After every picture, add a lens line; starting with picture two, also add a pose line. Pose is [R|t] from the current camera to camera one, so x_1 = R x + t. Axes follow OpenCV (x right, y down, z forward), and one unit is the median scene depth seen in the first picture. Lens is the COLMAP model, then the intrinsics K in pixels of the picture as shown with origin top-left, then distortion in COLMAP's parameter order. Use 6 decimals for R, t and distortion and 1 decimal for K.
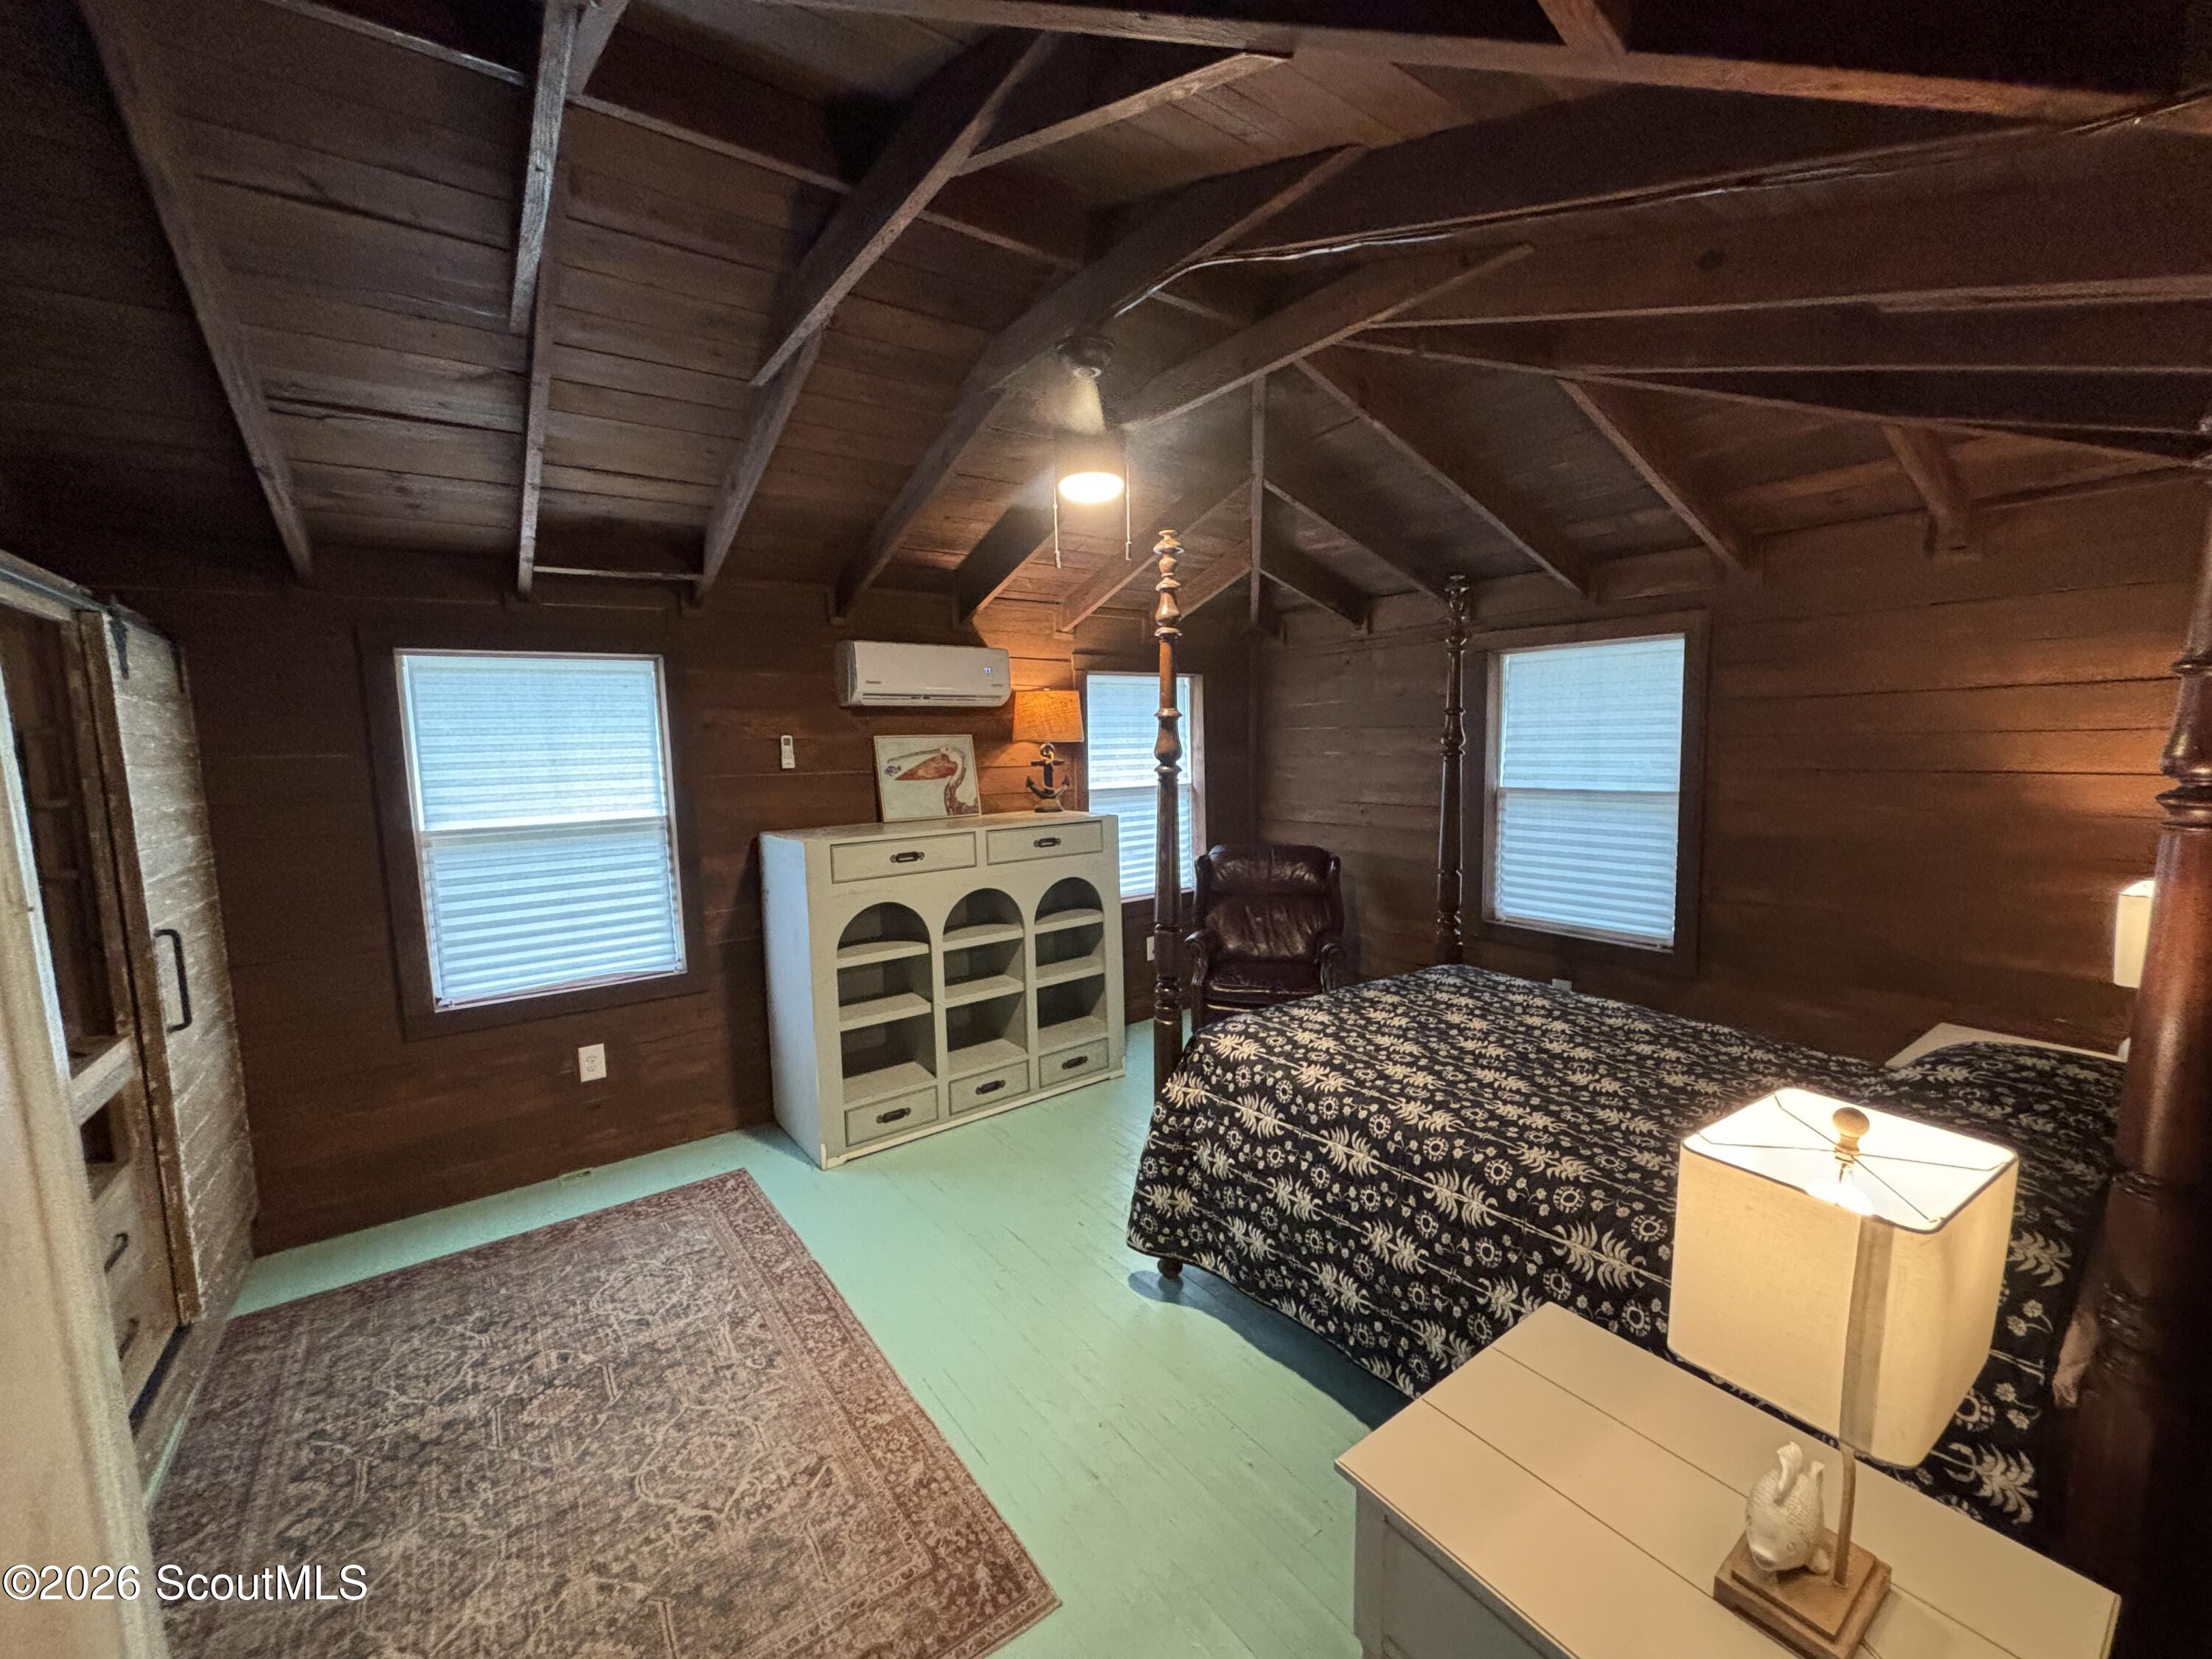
lens RADIAL K [[889.0, 0, 1097.0], [0, 889.0, 836.4], [0, 0, 1]] dist [0.005928, -0.001799]
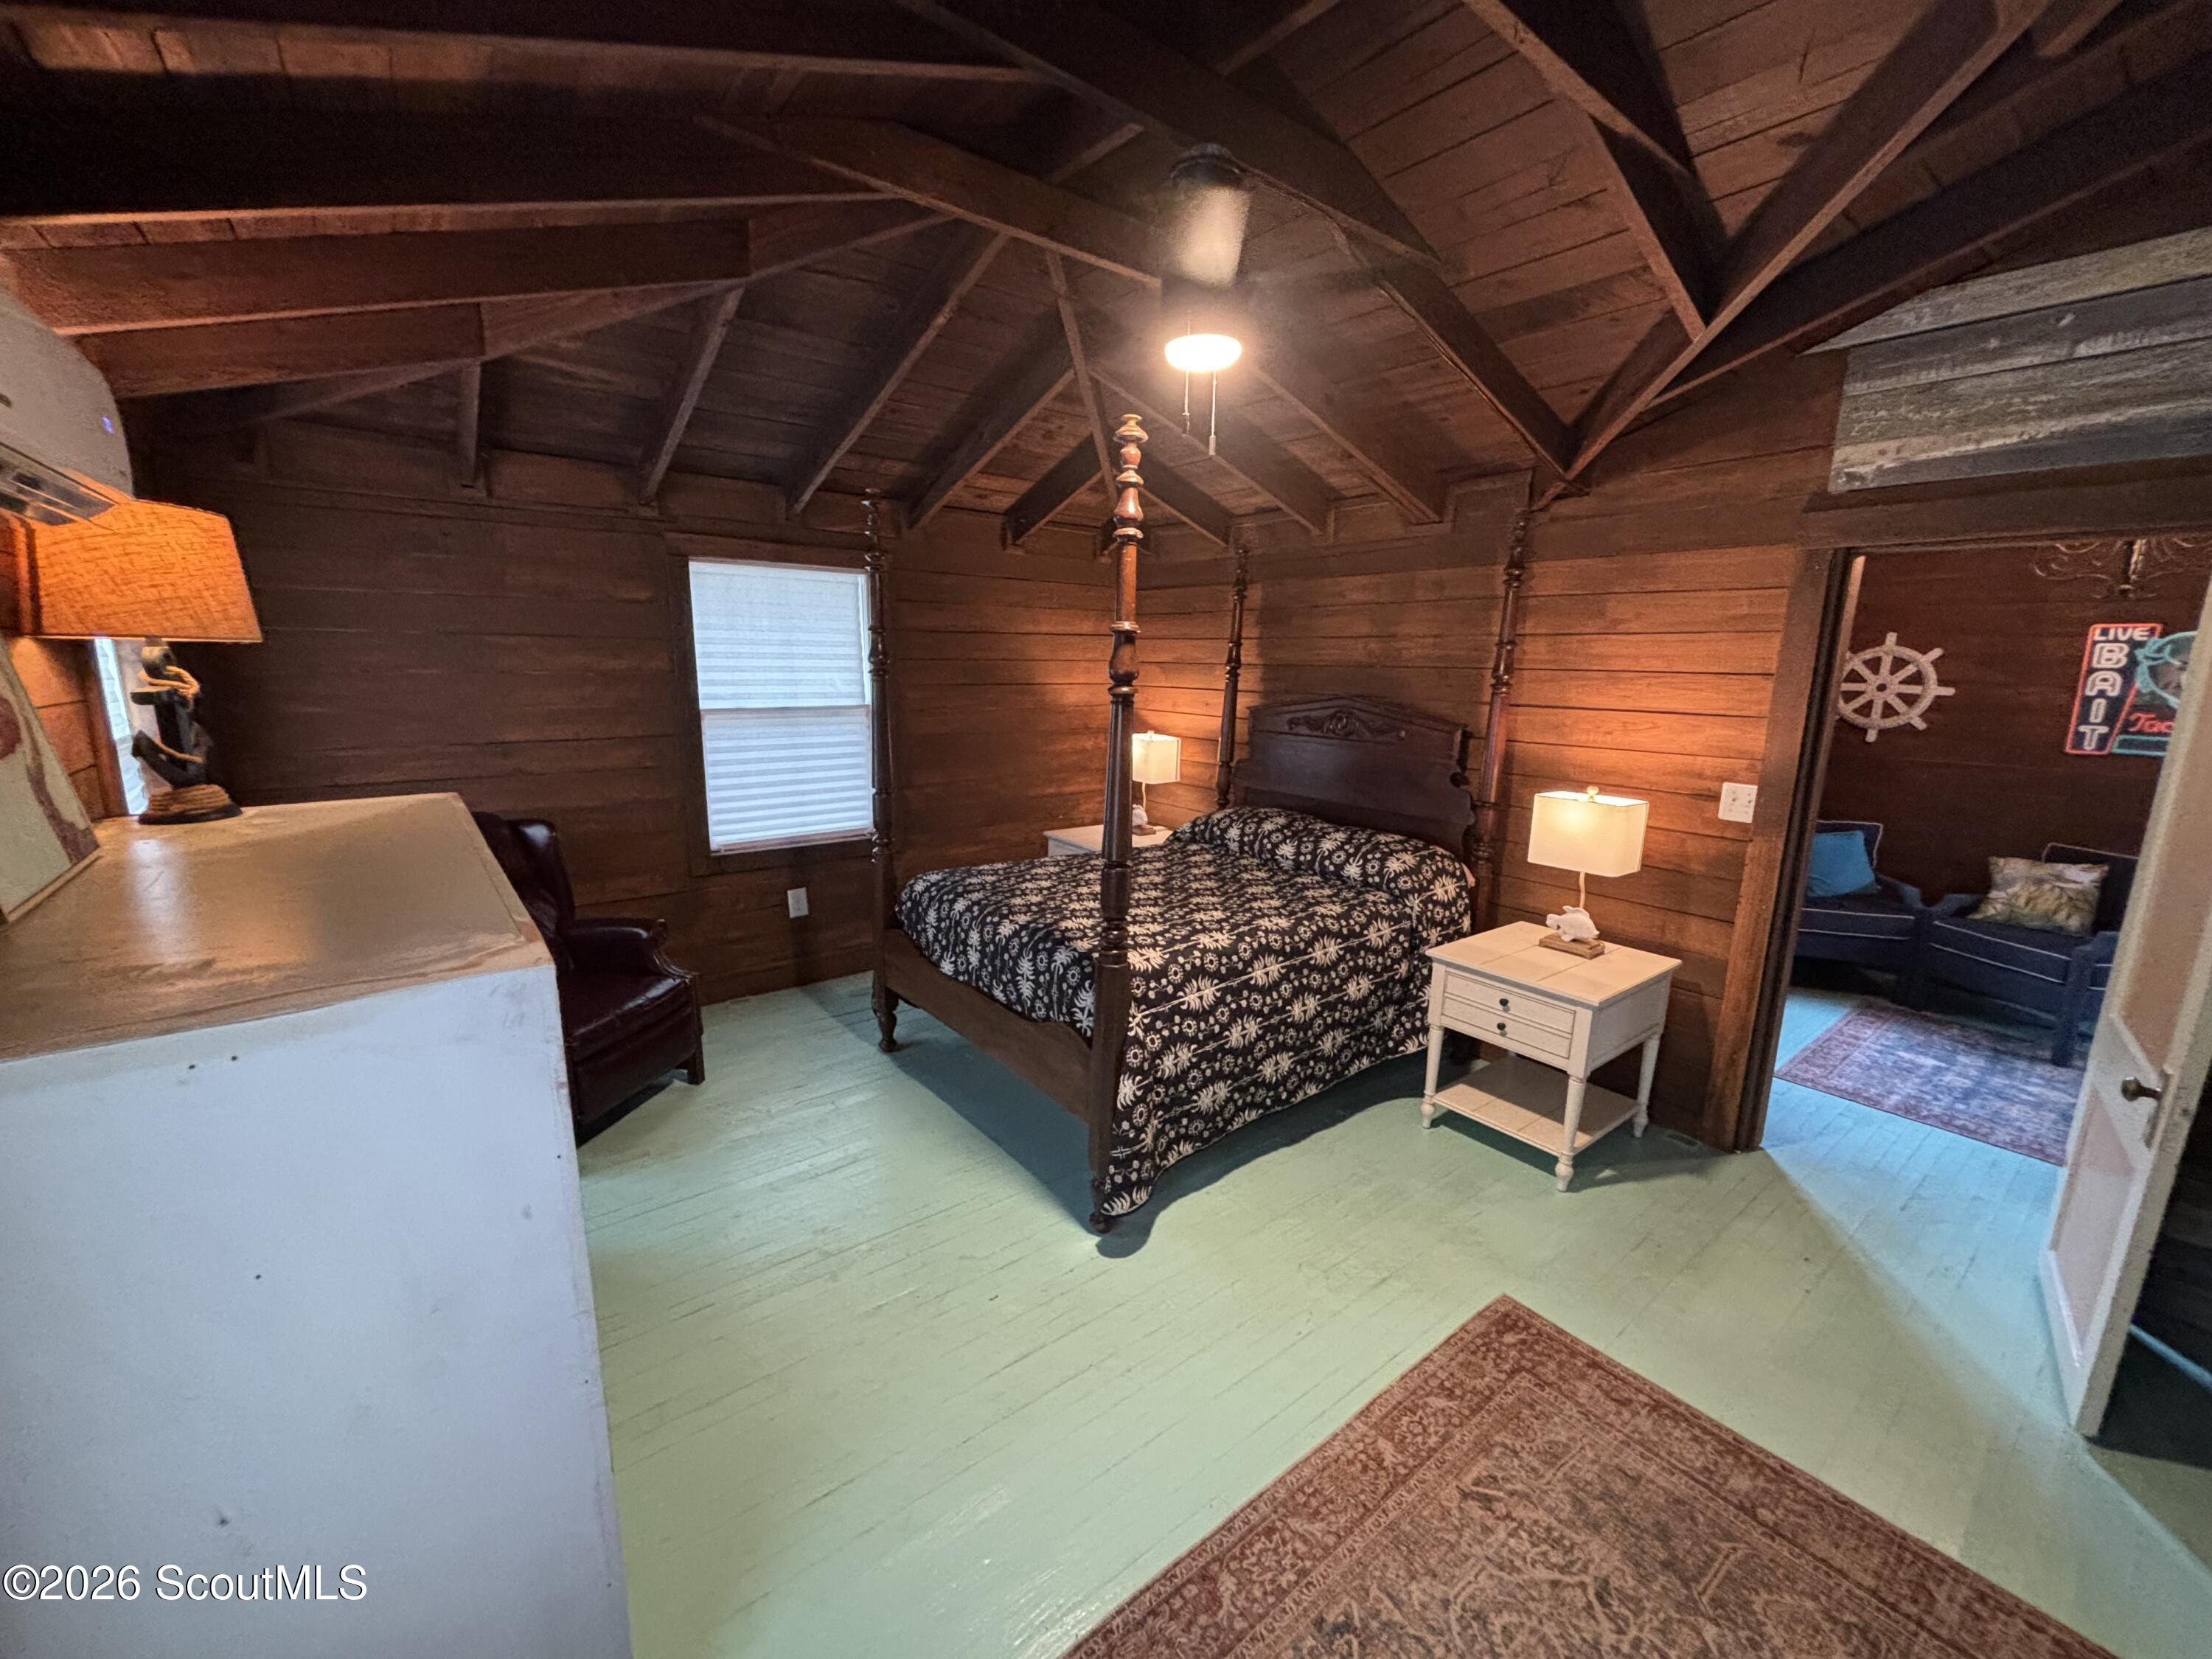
lens RADIAL K [[889.0, 0, 1109.9], [0, 889.0, 828.2], [0, 0, 1]] dist [0.005928, -0.001799]
pose [[-0.045215, -0.169280, 0.984530, -0.858777], [0.092605, 0.980584, 0.172854, -0.095854], [-0.994676, 0.098988, -0.028661, 1.083644]]
